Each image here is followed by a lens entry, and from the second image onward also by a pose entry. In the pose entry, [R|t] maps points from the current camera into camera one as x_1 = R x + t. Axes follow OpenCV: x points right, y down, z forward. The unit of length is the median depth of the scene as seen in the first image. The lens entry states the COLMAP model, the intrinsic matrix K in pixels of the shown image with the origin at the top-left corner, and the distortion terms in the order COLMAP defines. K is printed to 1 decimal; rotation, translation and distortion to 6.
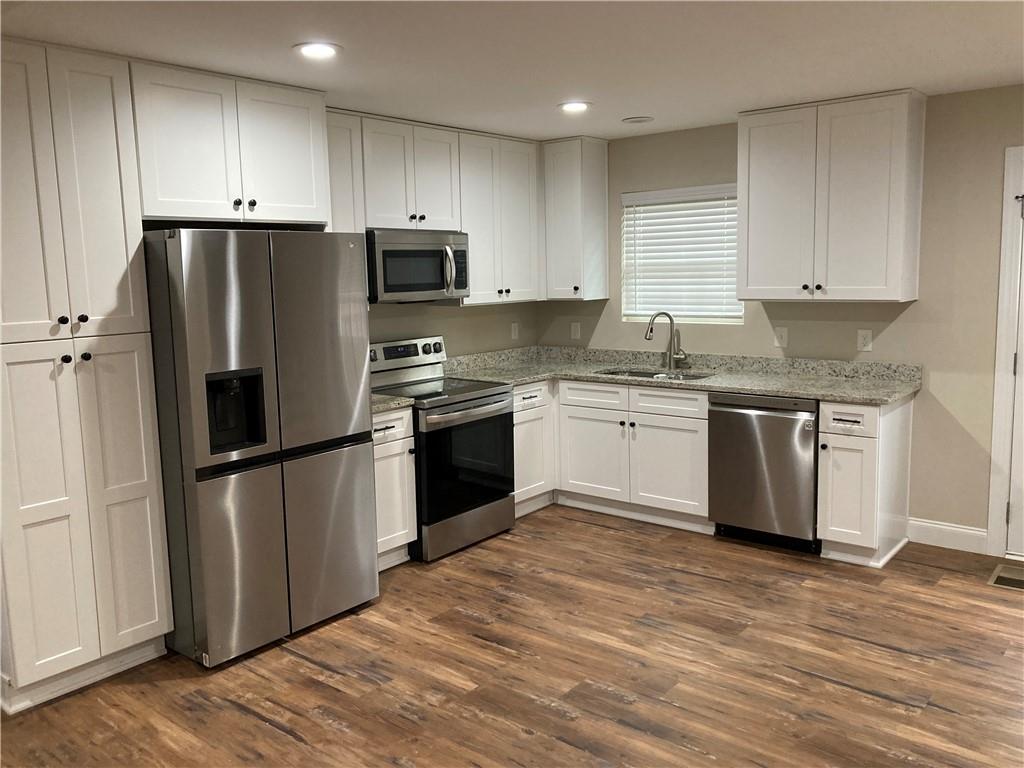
lens RADIAL K [[844.3, 0, 504.7], [0, 844.3, 380.3], [0, 0, 1]] dist [0.030867, -0.010250]
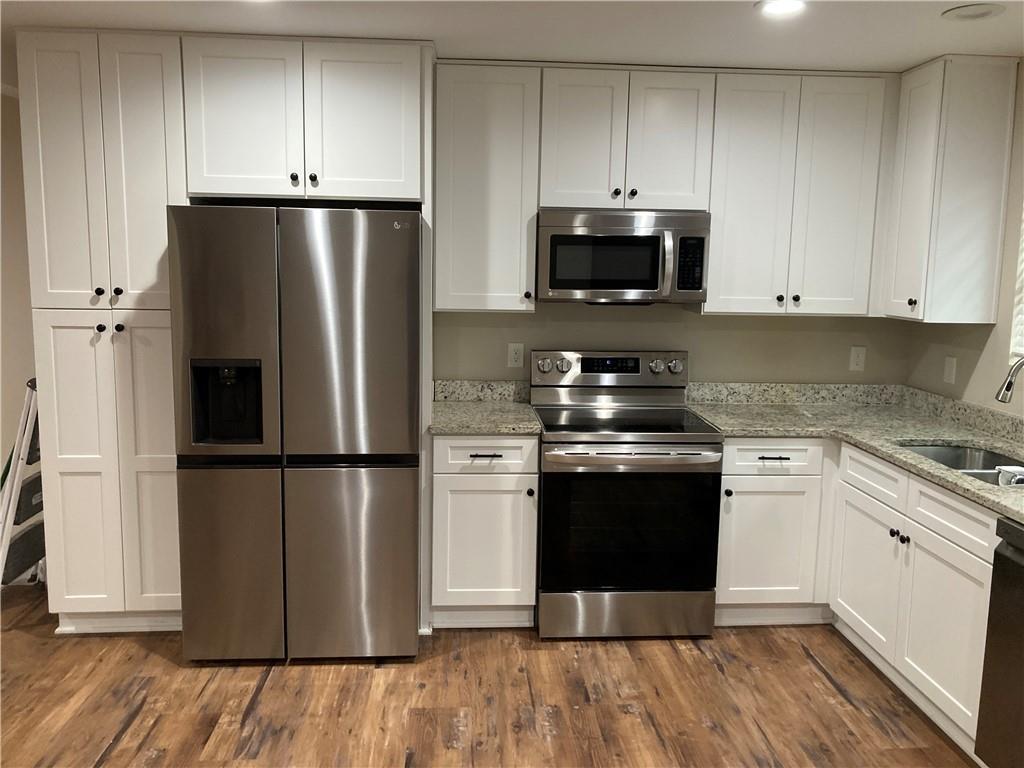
lens RADIAL K [[844.3, 0, 504.7], [0, 844.3, 380.3], [0, 0, 1]] dist [0.030867, -0.010250]
pose [[0.682965, 0.140418, -0.716827, 0.409453], [-0.130617, 0.989009, 0.069288, -0.068182], [0.718678, 0.046309, 0.693800, 0.426549]]
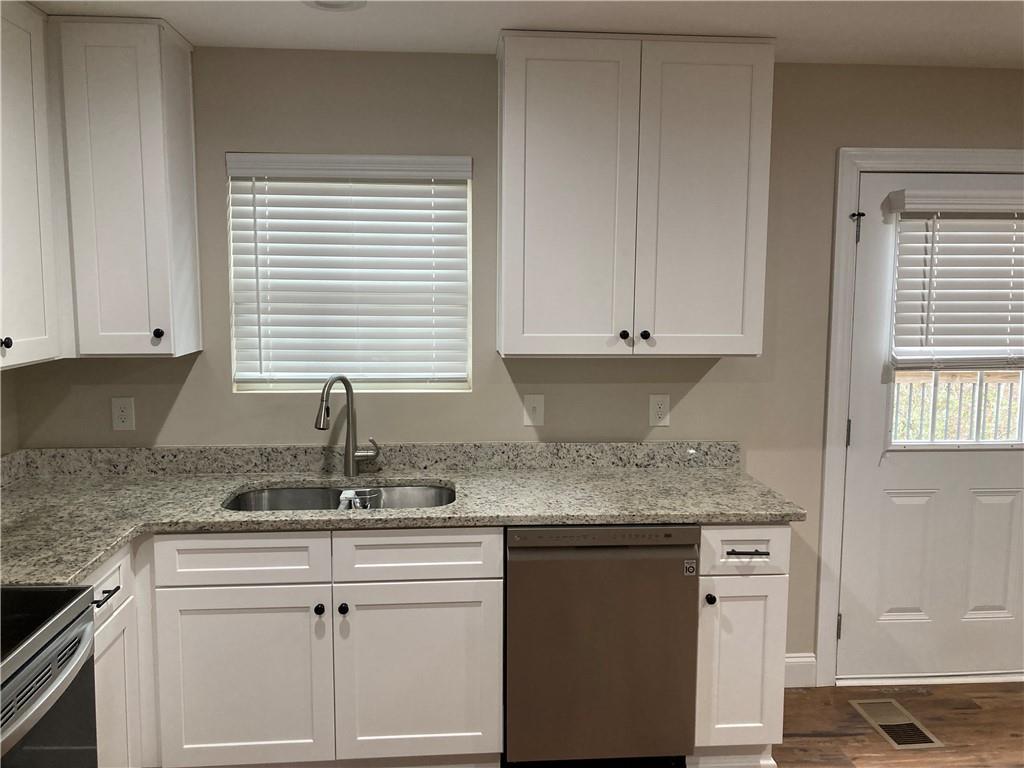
lens RADIAL K [[816.4, 0, 513.2], [0, 816.4, 378.3], [0, 0, 1]] dist [0.037357, -0.002779]
pose [[0.714306, -0.050876, 0.697981, -0.119999], [0.068142, 0.997671, 0.002985, -0.086489], [-0.696508, 0.045429, 0.716110, 0.638927]]
